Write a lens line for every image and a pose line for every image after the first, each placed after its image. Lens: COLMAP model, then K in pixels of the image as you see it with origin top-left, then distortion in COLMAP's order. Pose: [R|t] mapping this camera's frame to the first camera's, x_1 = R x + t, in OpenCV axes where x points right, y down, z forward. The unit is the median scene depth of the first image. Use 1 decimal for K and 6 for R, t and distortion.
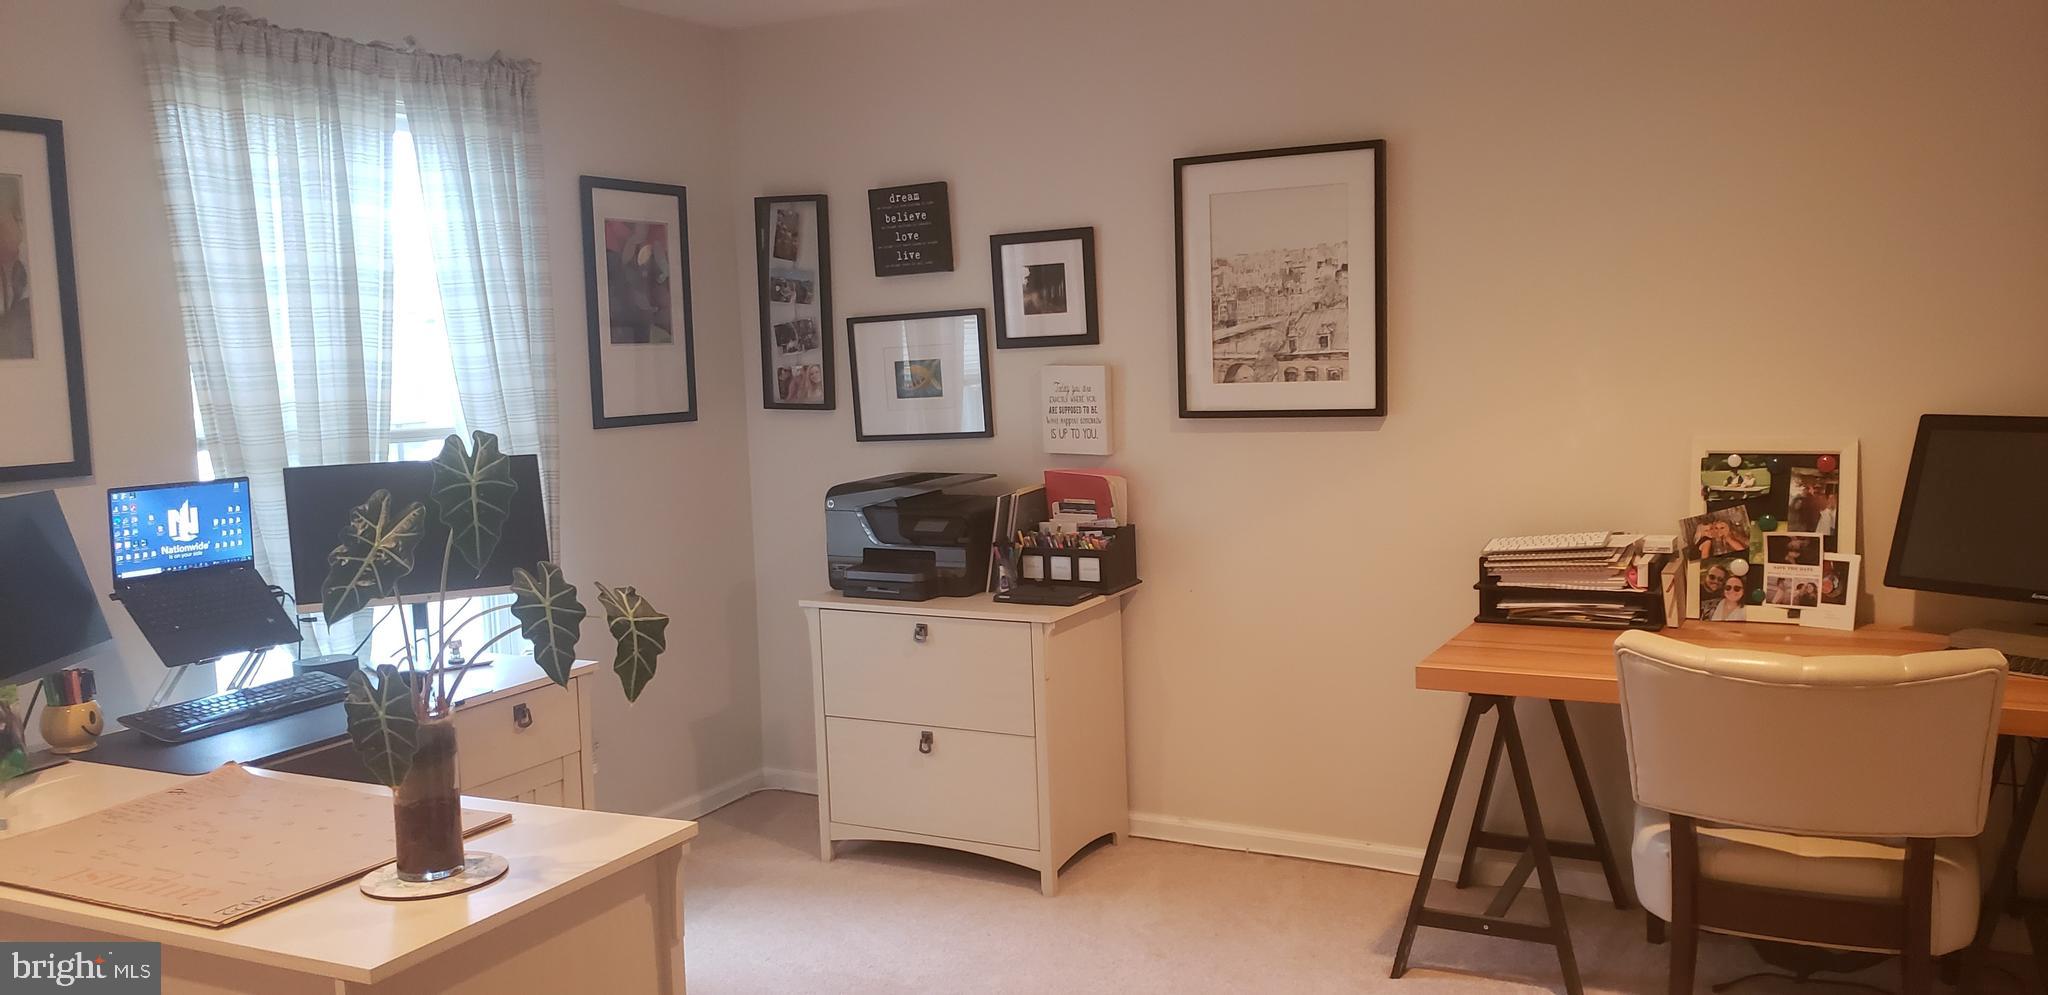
lens RADIAL K [[1580.5, 0, 1024.0], [0, 1580.5, 497.5], [0, 0, 1]] dist [0.137113, -0.251755]
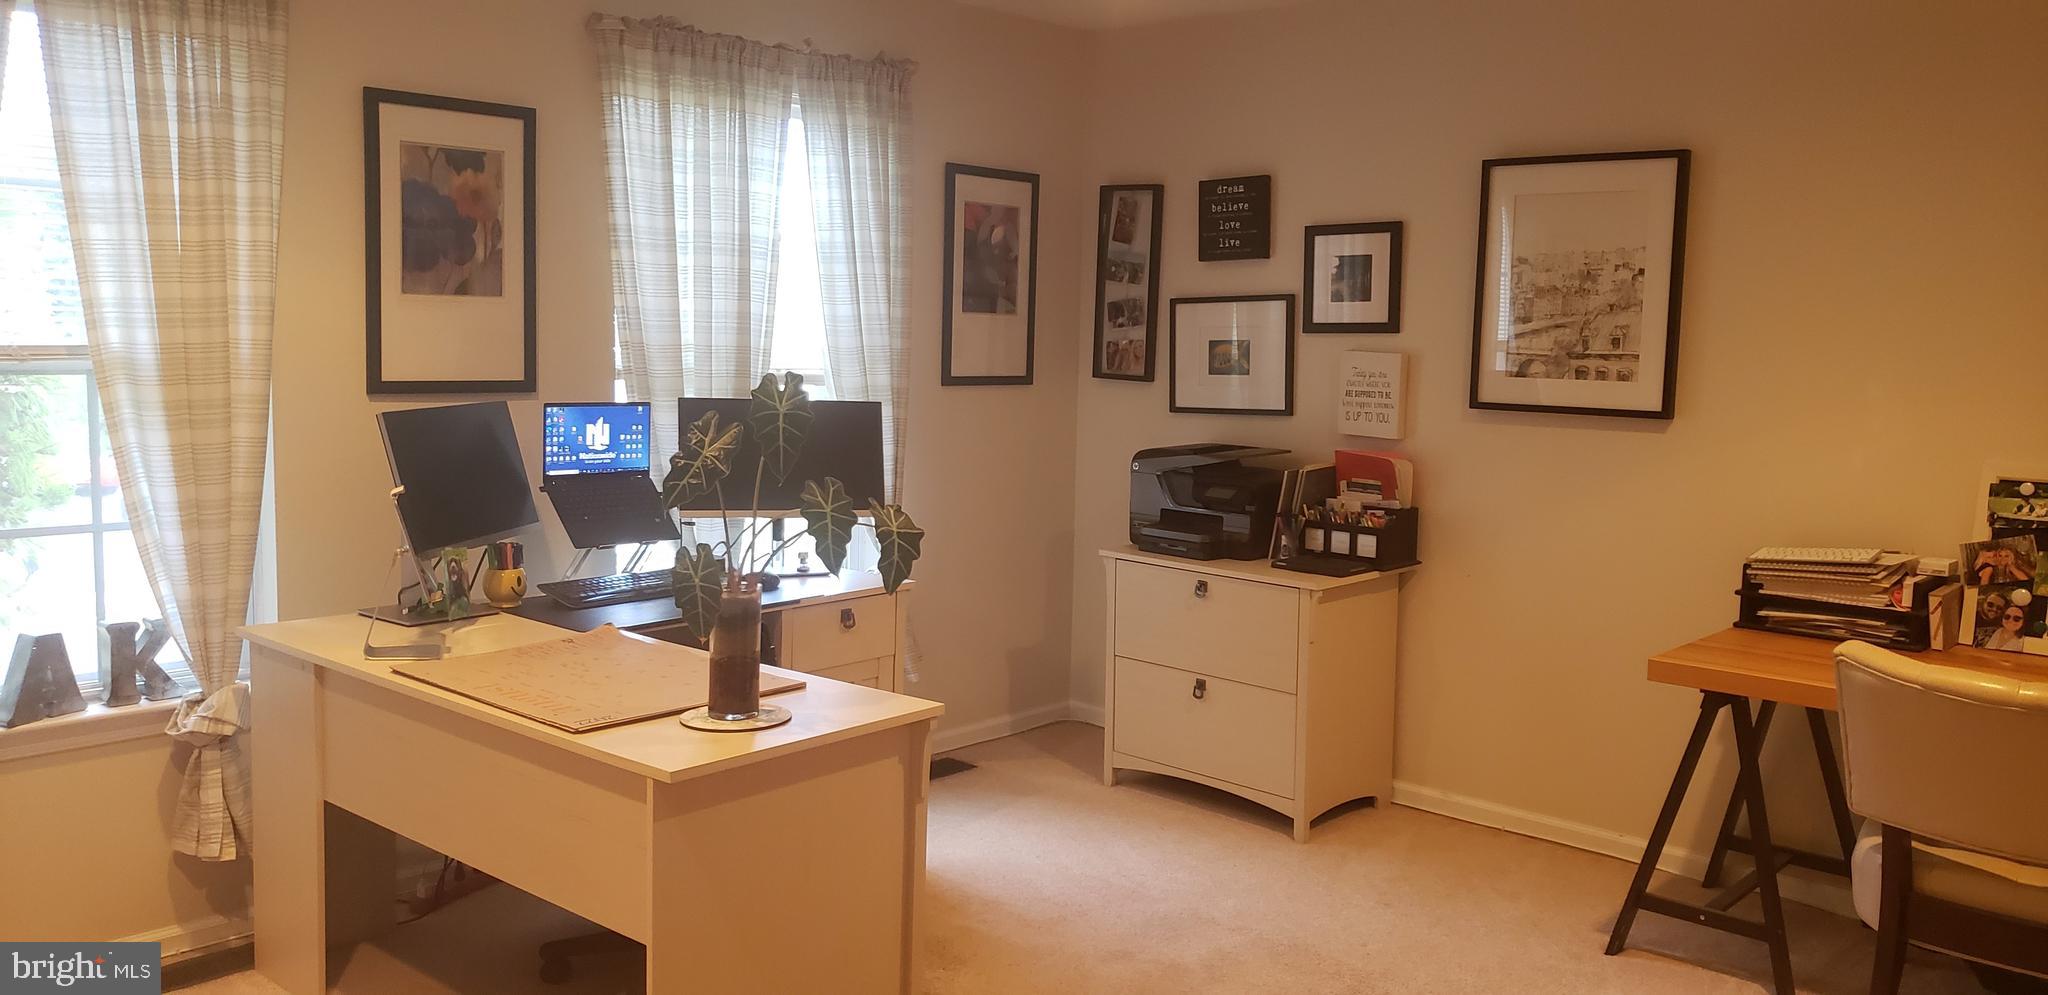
lens RADIAL K [[1580.5, 0, 1024.0], [0, 1580.5, 497.5], [0, 0, 1]] dist [0.137113, -0.251755]
pose [[0.964629, 0.082479, -0.250374, 0.086924], [-0.079547, 0.996592, 0.021824, 0.008670], [0.251321, -0.001136, 0.967903, -0.091821]]
